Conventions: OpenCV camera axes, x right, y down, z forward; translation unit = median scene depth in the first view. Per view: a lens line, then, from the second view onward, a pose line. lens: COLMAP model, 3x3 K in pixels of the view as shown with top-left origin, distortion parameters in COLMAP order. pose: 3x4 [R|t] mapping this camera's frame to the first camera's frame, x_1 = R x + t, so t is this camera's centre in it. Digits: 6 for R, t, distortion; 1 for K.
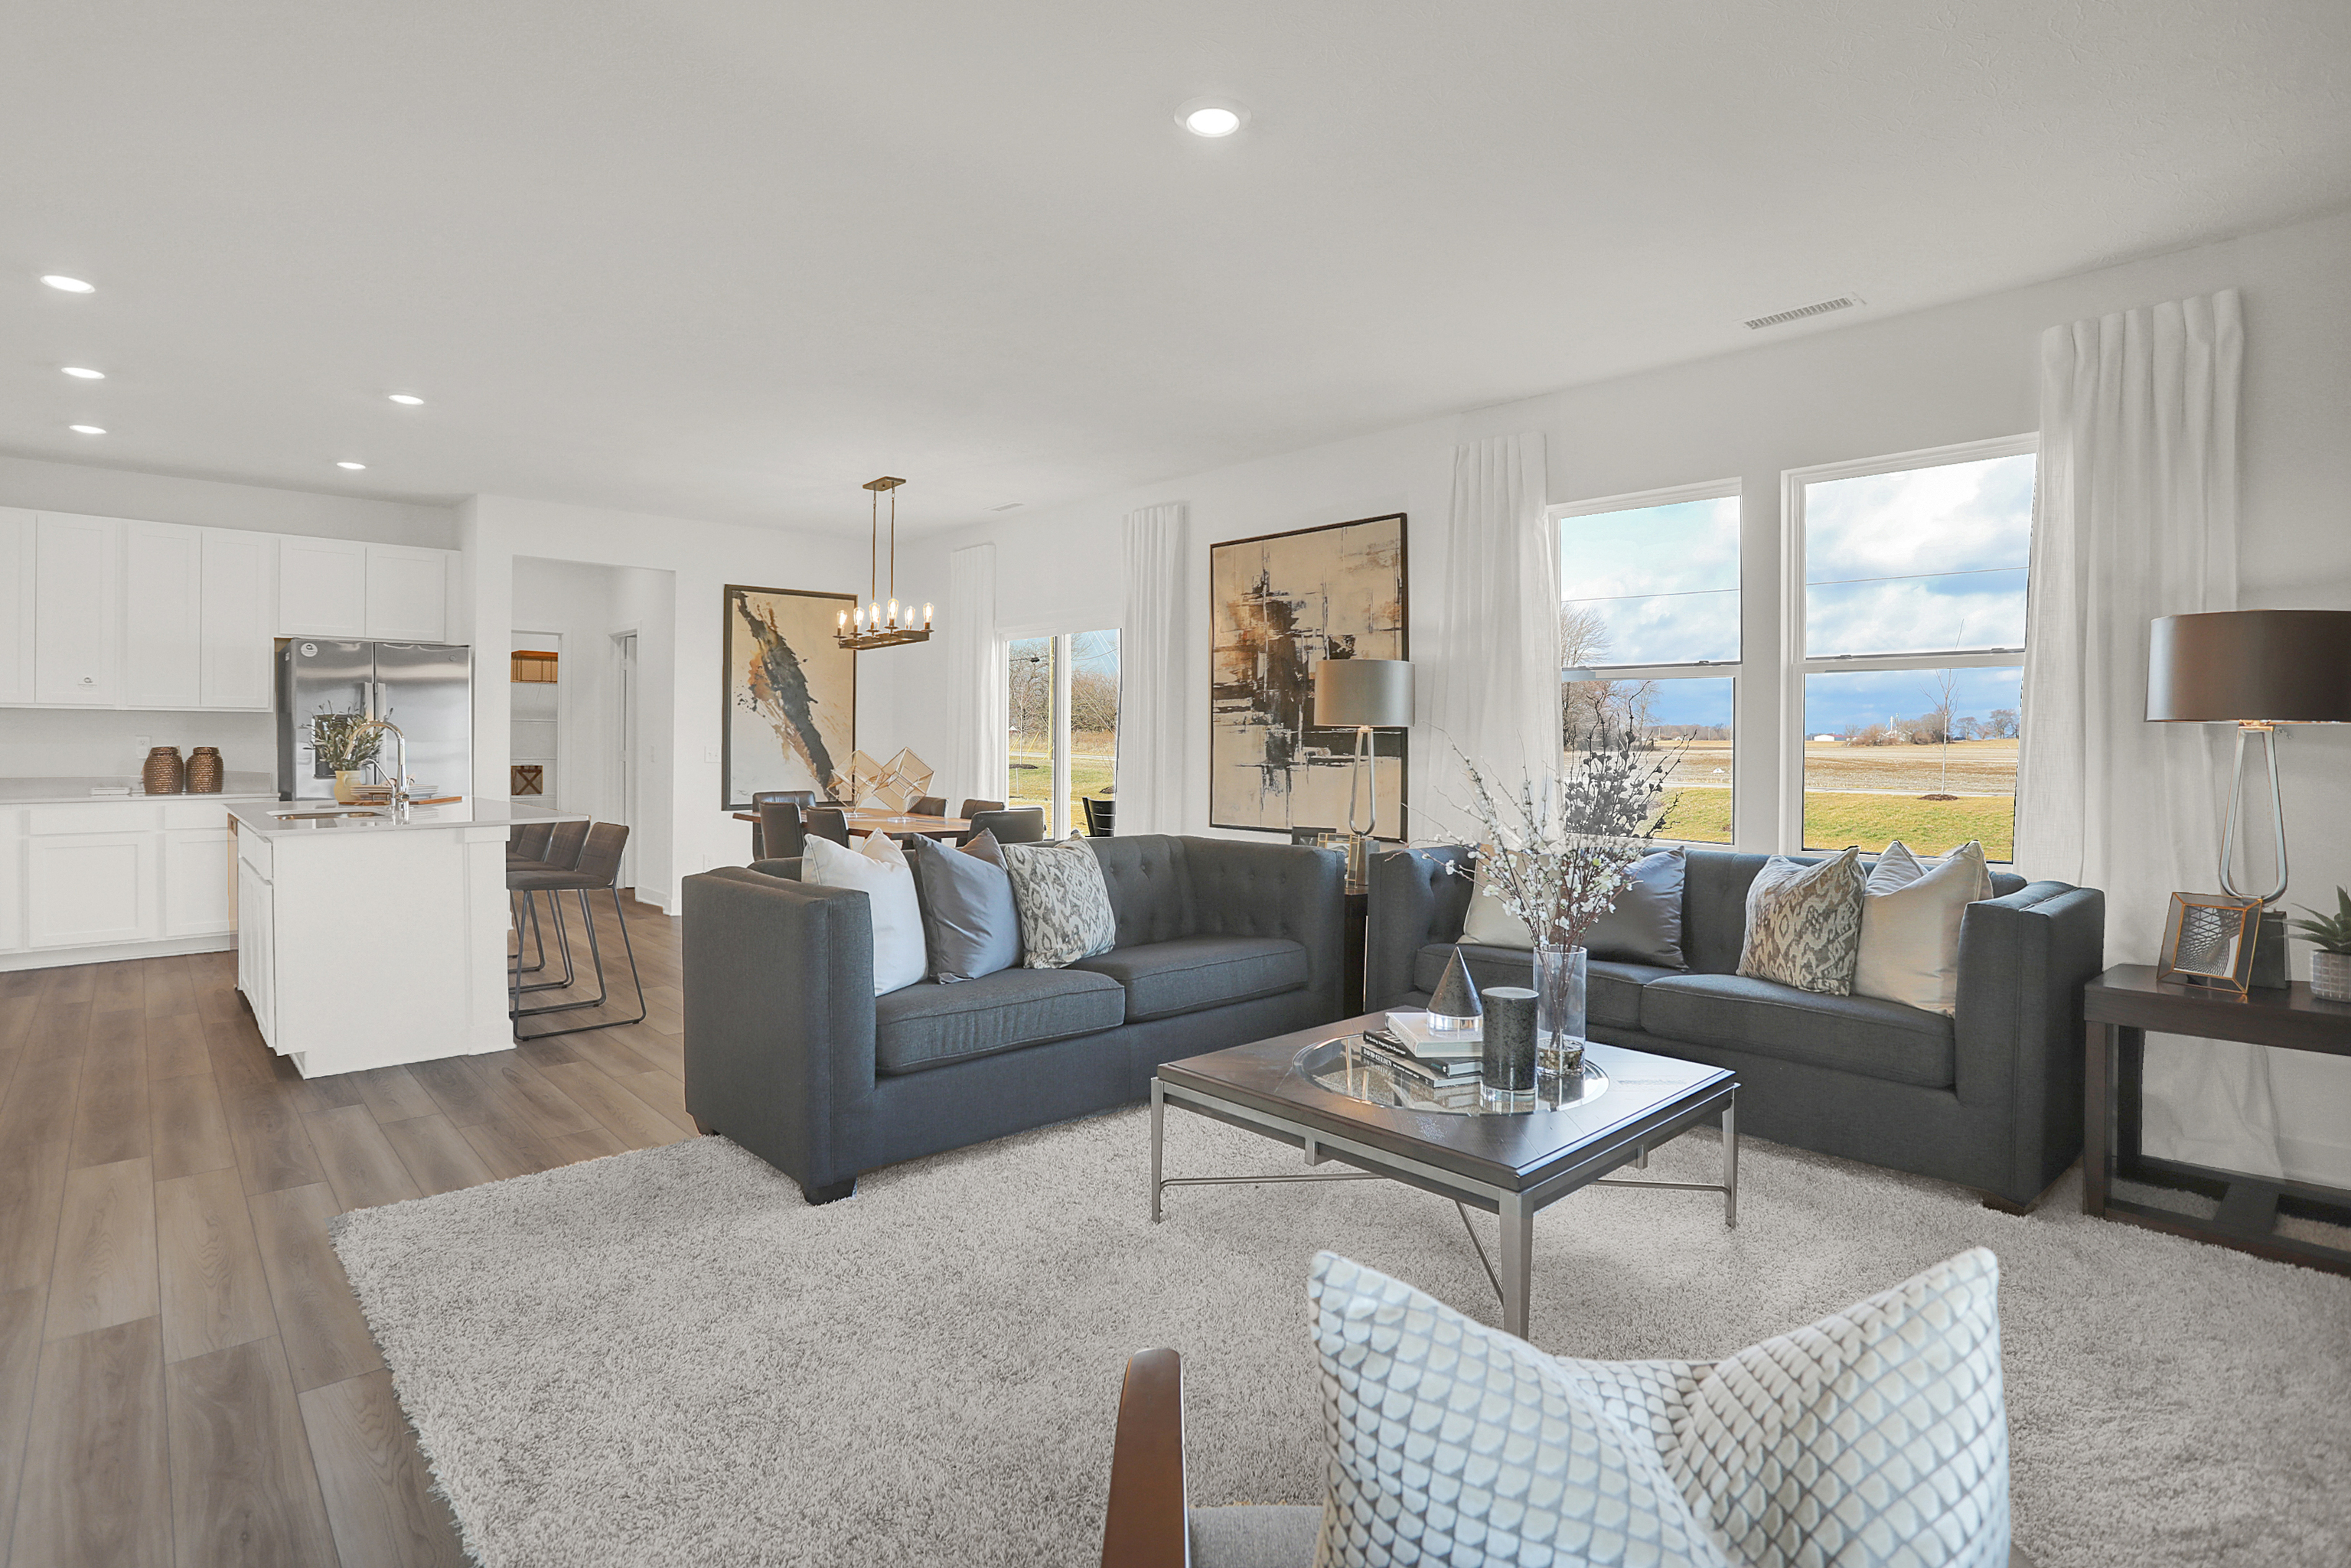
lens RADIAL K [[1190.6, 0, 1175.5], [0, 1190.6, 692.8], [0, 0, 1]] dist [-0.029545, 0.001331]
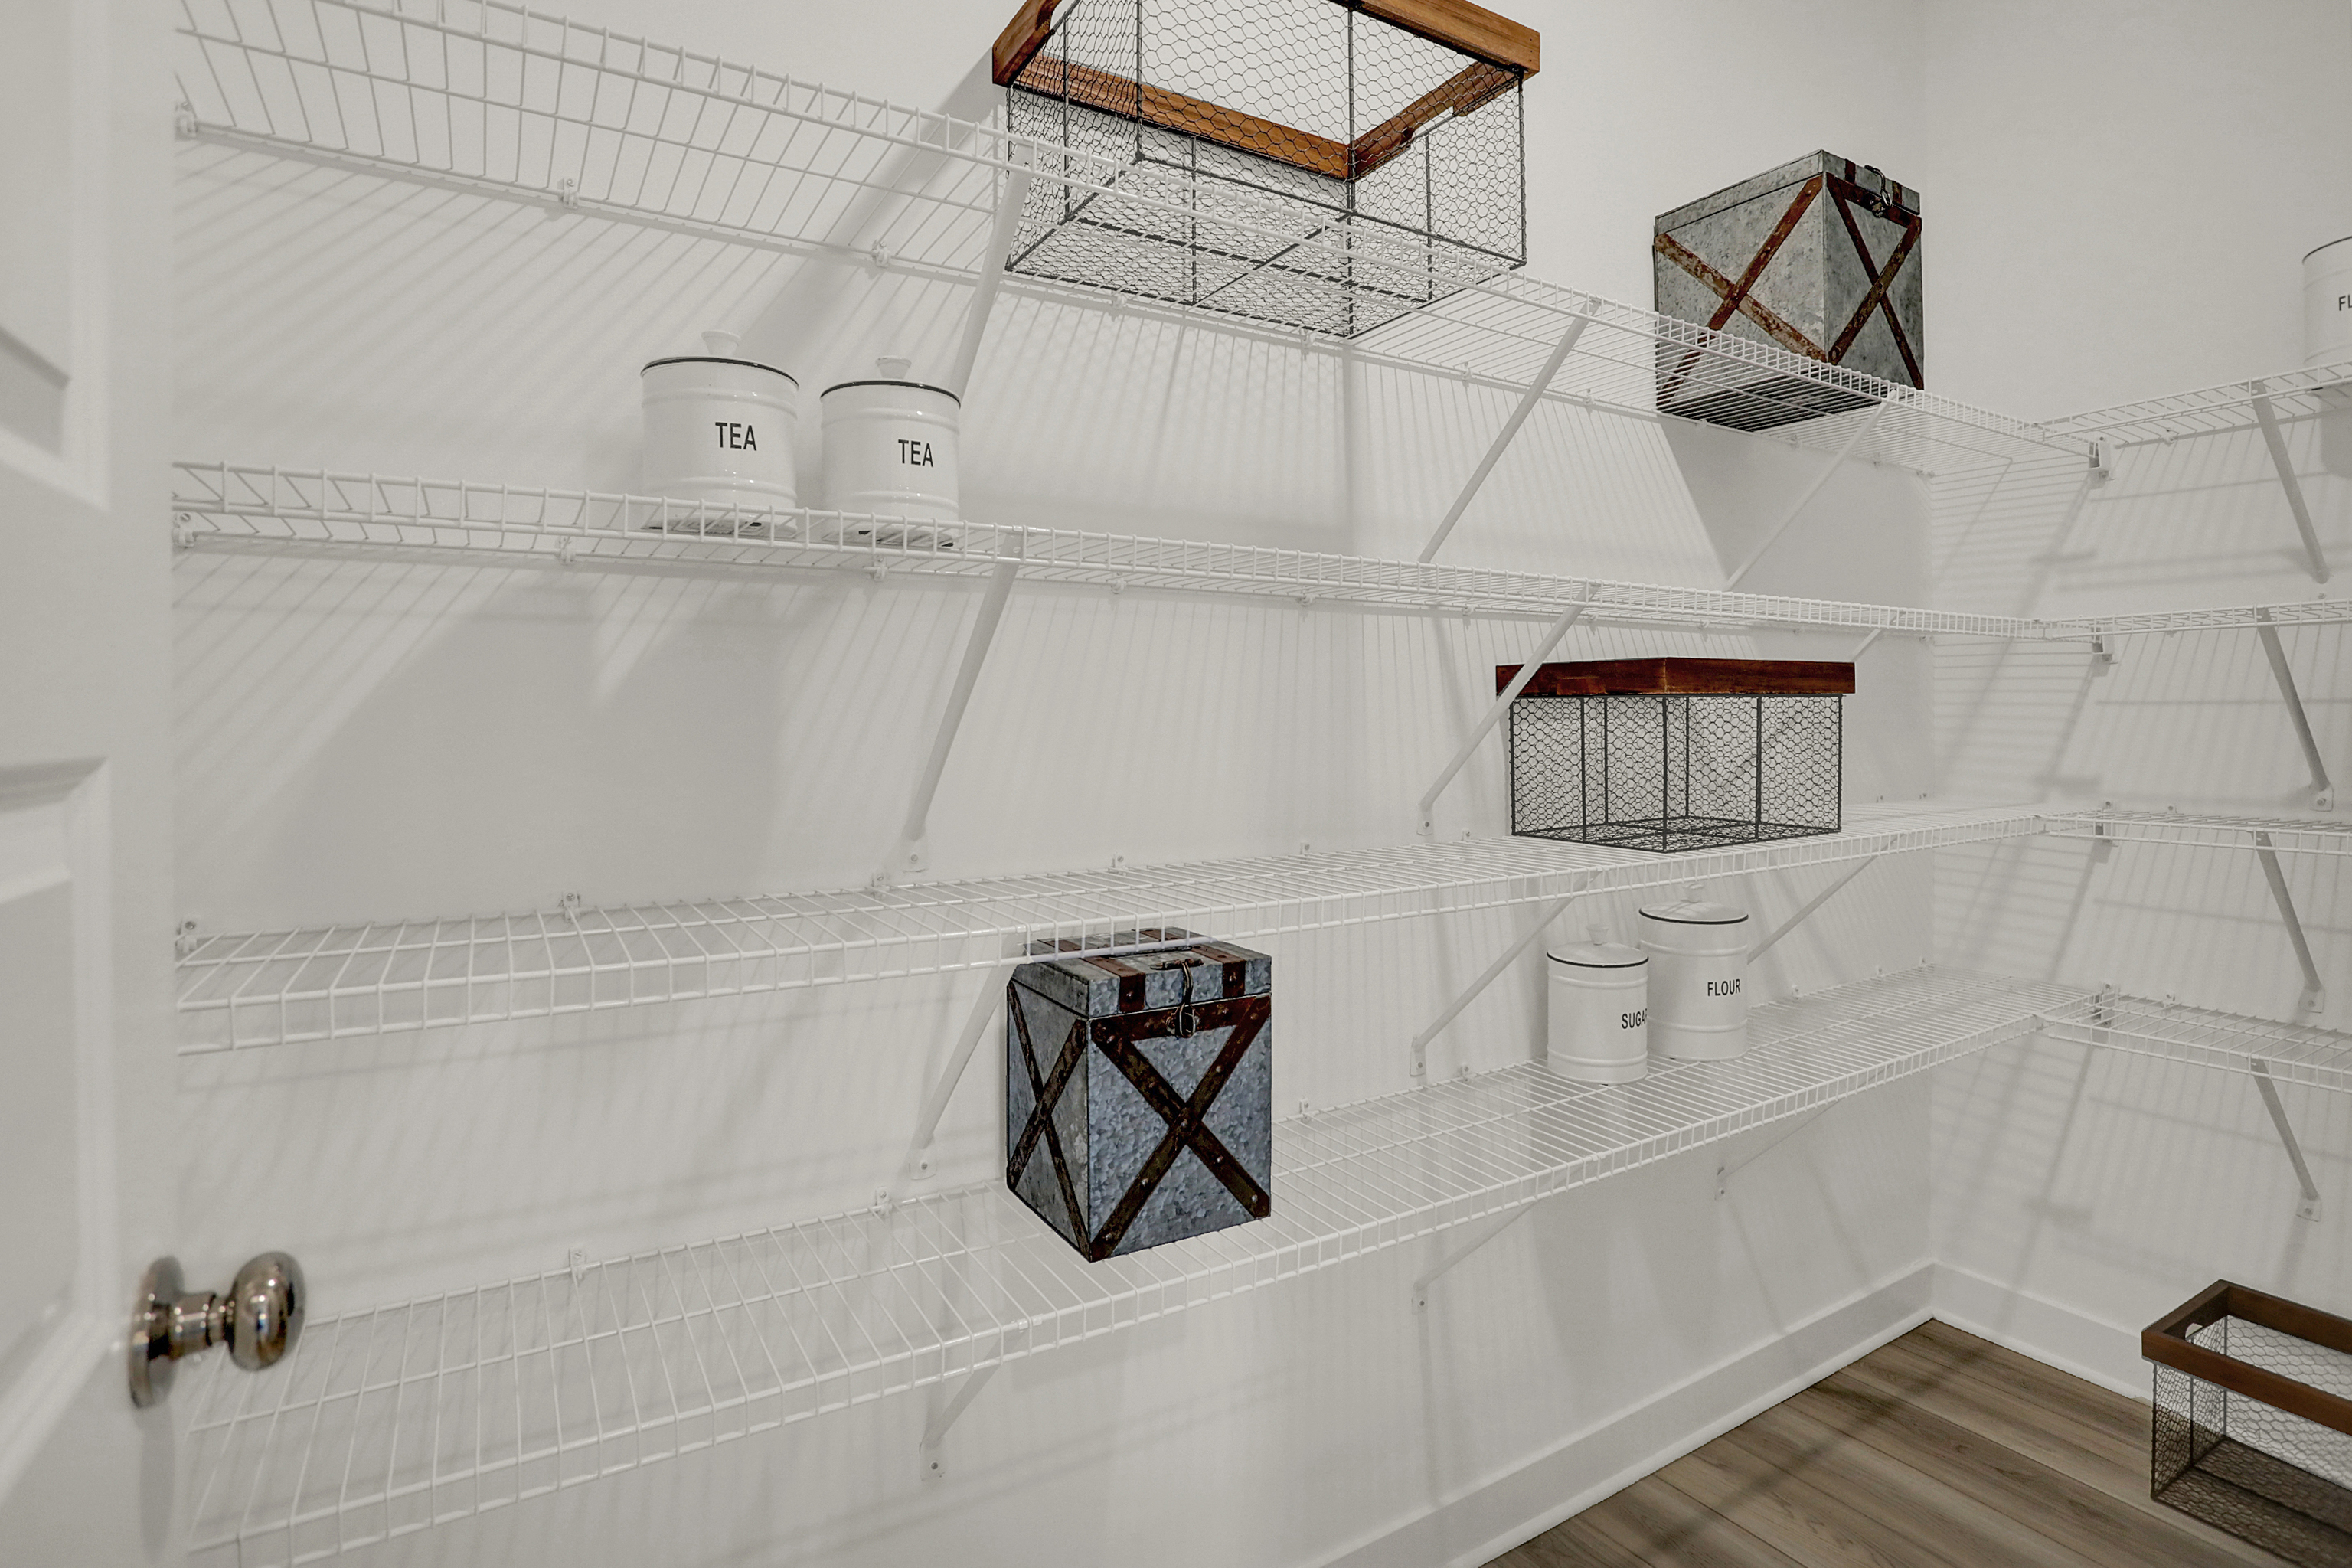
lens RADIAL K [[1197.5, 0, 1183.9], [0, 1197.5, 739.9], [0, 0, 1]] dist [-0.060392, 0.028622]
pose [[0.980713, 0.001150, -0.195451, -0.808660], [0.007938, 0.998923, 0.045704, 0.052705], [0.195293, -0.046374, 0.979648, 1.369824]]
